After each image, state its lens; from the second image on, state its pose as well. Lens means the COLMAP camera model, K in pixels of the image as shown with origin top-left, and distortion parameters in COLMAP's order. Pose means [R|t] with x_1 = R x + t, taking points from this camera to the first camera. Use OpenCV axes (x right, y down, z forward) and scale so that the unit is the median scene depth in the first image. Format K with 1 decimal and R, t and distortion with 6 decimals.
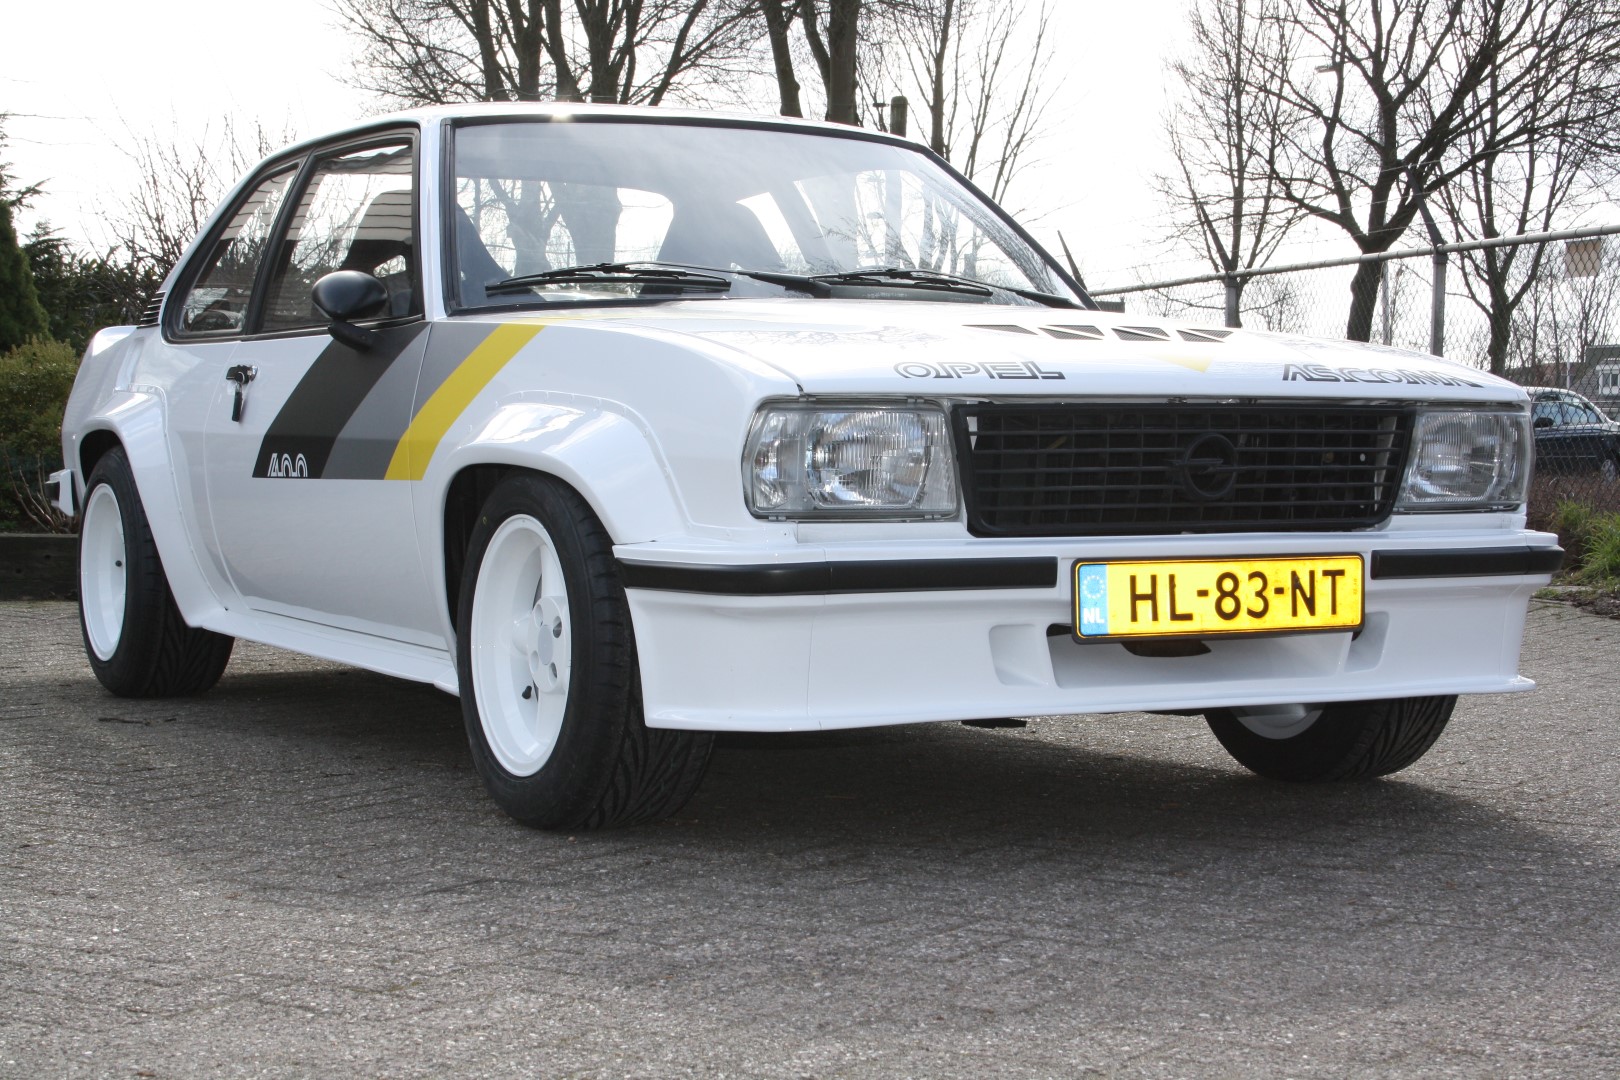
lens RADIAL K [[3011.3, 0, 810.0], [0, 3011.3, 540.0], [0, 0, 1]] dist [-0.000771, -0.061619]
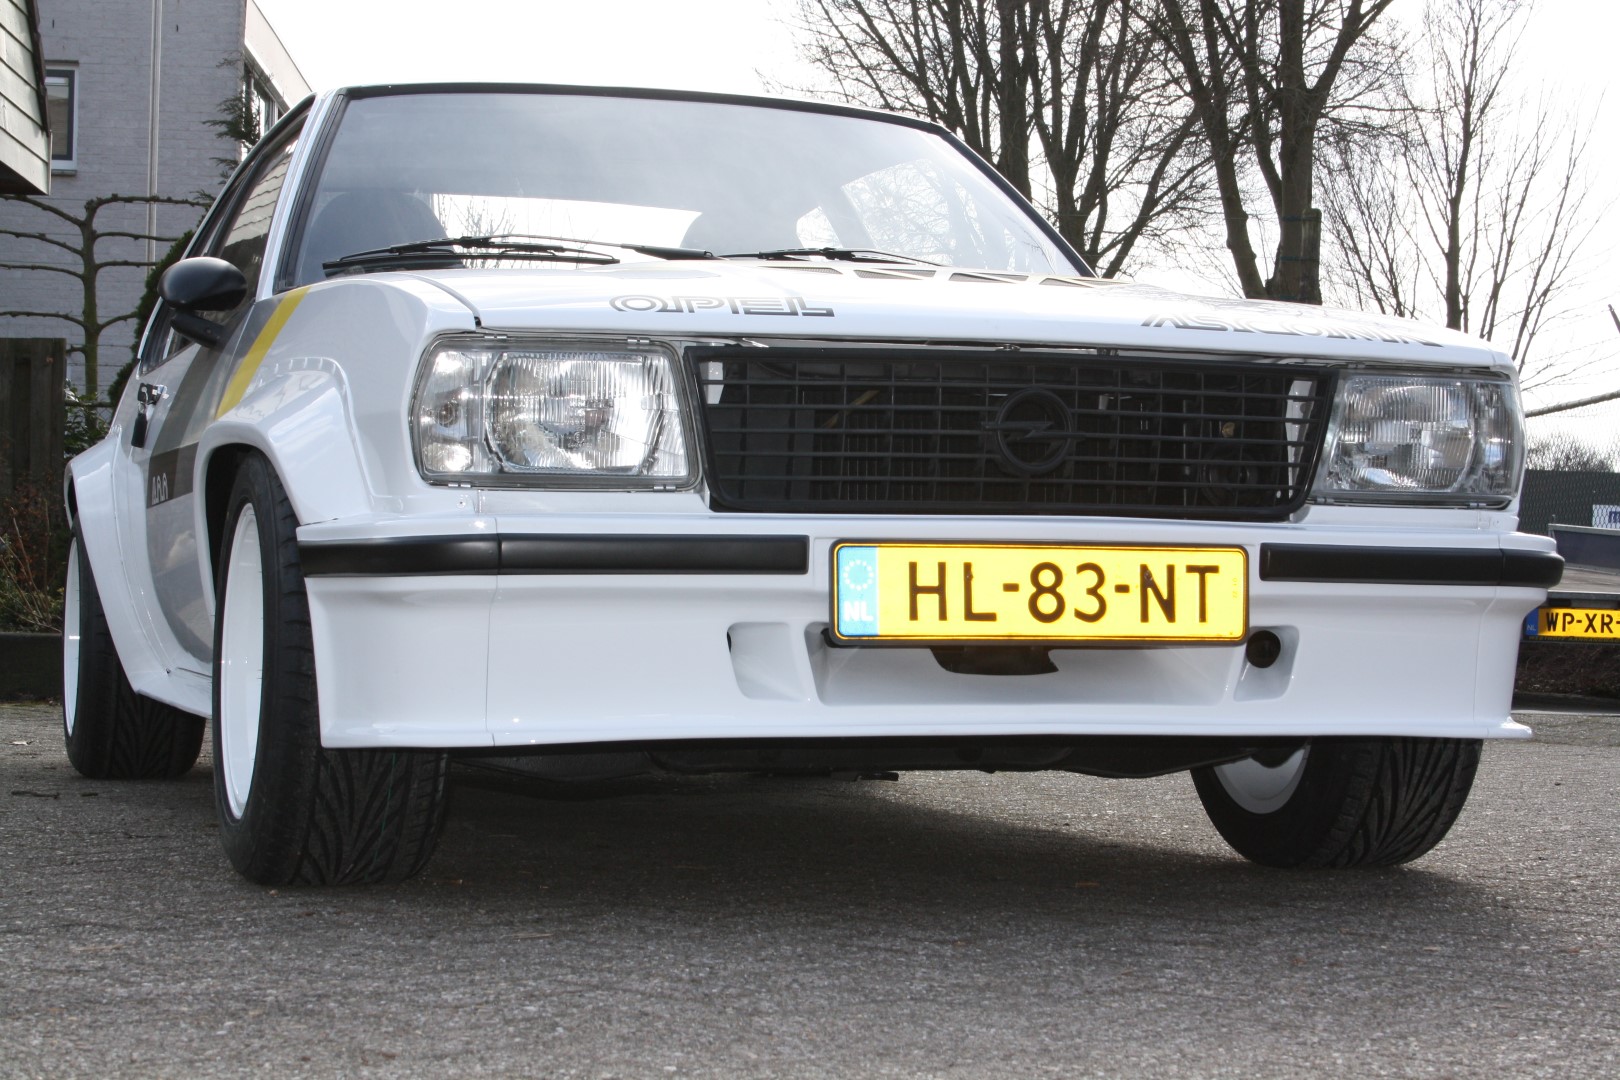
lens RADIAL K [[3170.1, 0, 810.0], [0, 3170.1, 540.0], [0, 0, 1]] dist [0.053985, 0.355394]
pose [[0.984563, 0.001891, -0.175020, 0.220399], [-0.012649, 0.998096, -0.060373, 0.055126], [0.174573, 0.061655, 0.982712, 0.173401]]
